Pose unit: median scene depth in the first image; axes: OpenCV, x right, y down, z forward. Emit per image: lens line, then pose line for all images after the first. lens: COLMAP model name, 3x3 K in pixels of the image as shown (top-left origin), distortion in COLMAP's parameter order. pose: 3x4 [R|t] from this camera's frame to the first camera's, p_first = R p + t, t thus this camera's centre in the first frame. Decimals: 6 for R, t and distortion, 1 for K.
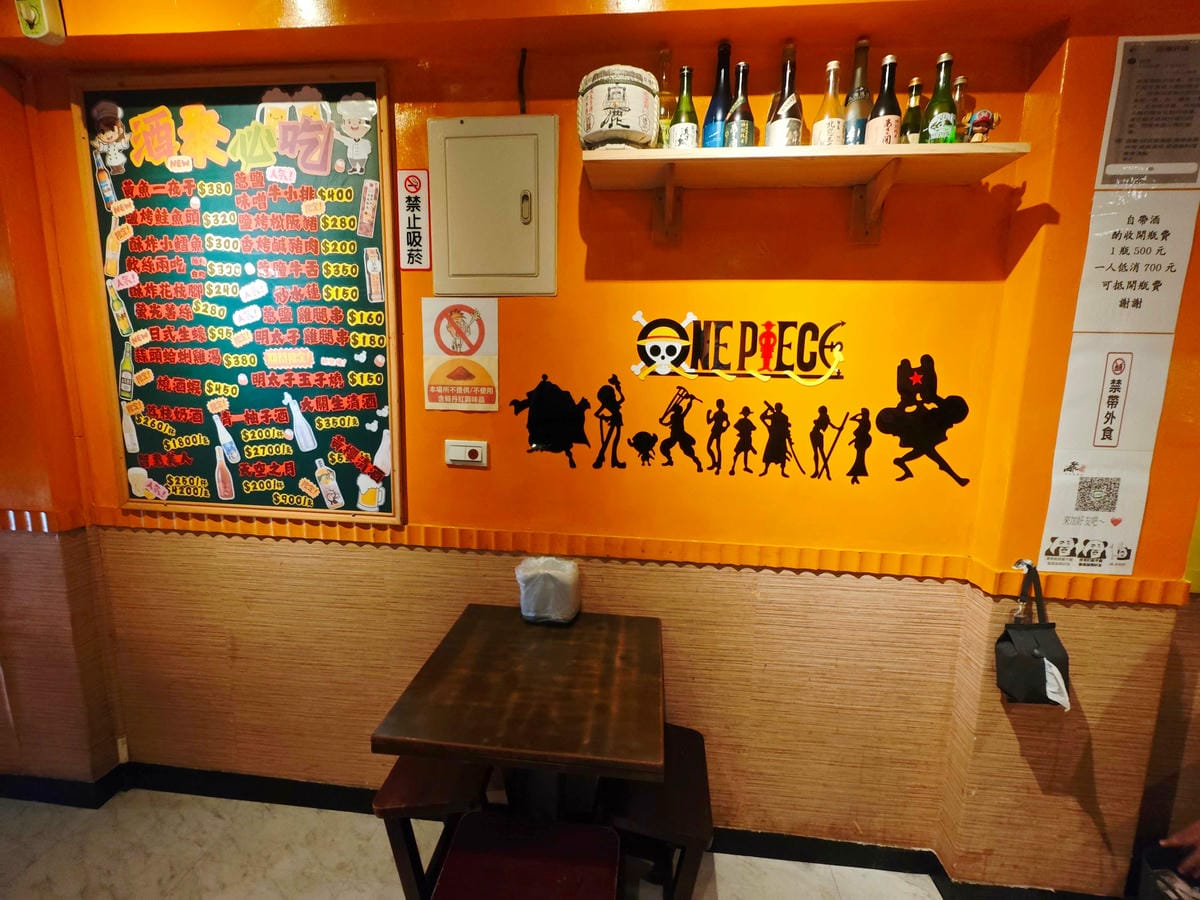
lens RADIAL K [[537.3, 0, 600.0], [0, 537.3, 450.0], [0, 0, 1]] dist [0.001452, 0.000400]
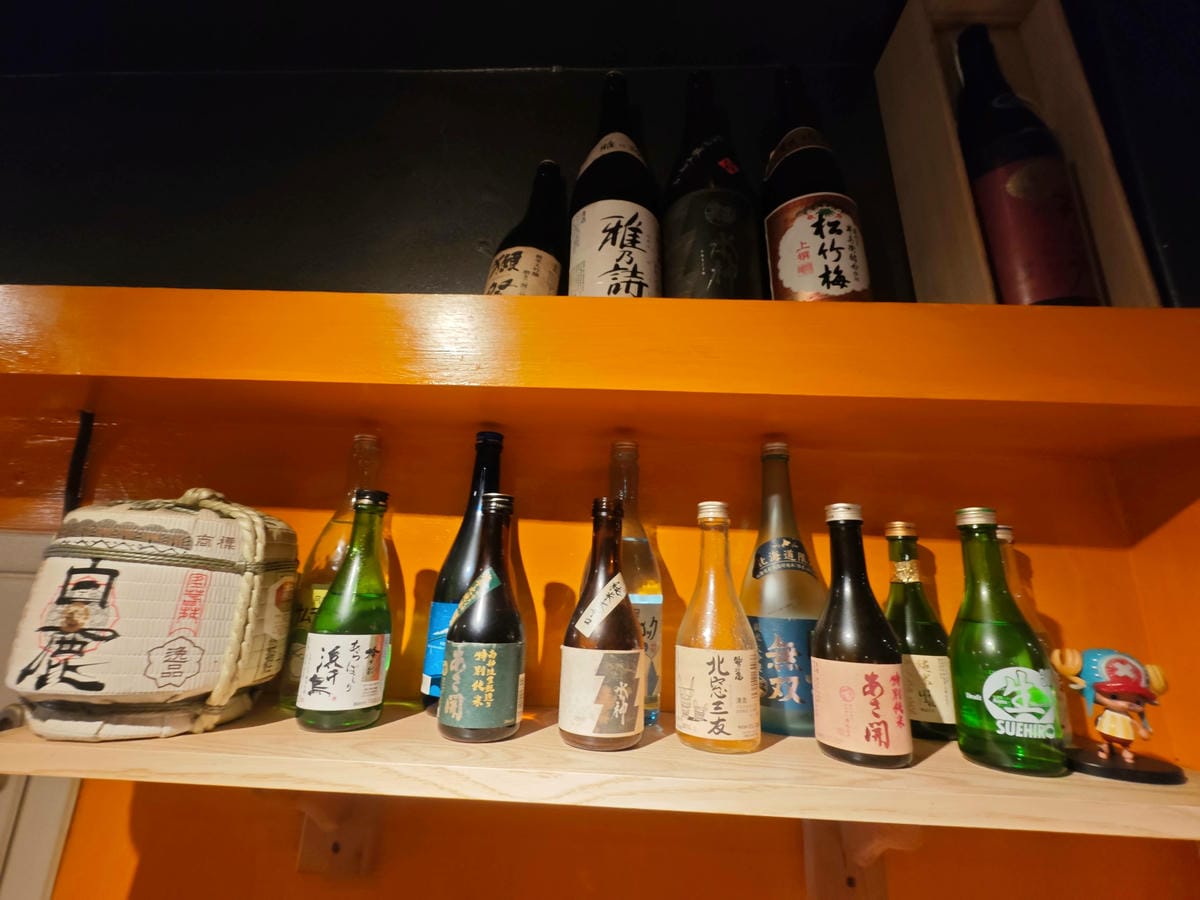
lens RADIAL K [[537.3, 0, 600.0], [0, 537.3, 450.0], [0, 0, 1]] dist [0.001452, 0.000400]
pose [[0.997052, 0.037084, 0.067169, 0.322896], [-0.006266, 0.911867, -0.410437, -0.594980], [-0.076470, 0.408807, 0.909412, 0.620428]]
